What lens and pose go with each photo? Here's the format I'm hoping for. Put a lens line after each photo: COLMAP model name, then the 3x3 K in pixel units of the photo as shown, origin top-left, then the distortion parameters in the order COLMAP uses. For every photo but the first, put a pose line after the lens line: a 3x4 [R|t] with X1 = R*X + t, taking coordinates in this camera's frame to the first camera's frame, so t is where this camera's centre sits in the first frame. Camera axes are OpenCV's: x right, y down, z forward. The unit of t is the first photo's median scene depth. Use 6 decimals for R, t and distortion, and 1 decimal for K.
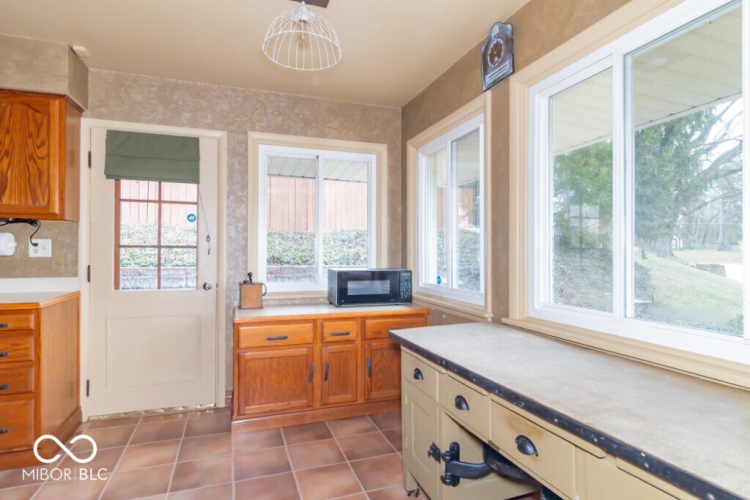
lens RADIAL K [[405.0, 0, 375.2], [0, 405.0, 250.8], [0, 0, 1]] dist [-0.002491, -0.000369]
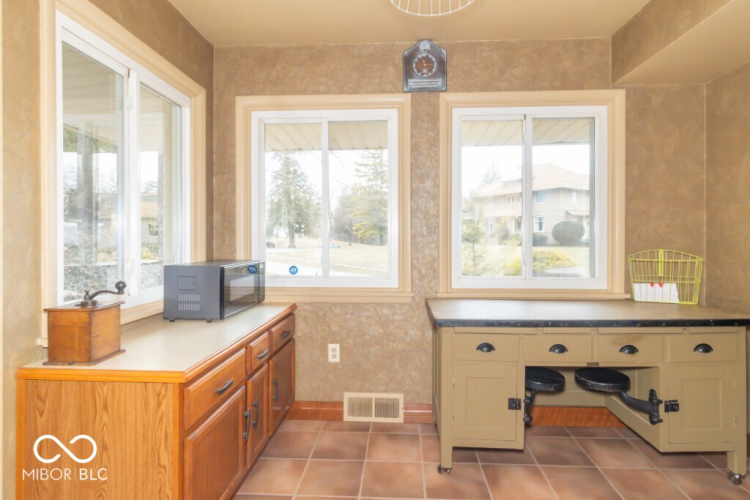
lens RADIAL K [[405.0, 0, 377.4], [0, 405.0, 248.4], [0, 0, 1]] dist [-0.002491, -0.000369]
pose [[0.372555, -0.002214, 0.928007, -0.814256], [-0.005293, 0.999976, 0.004510, 0.027154], [-0.927995, -0.006592, 0.372534, 0.688311]]
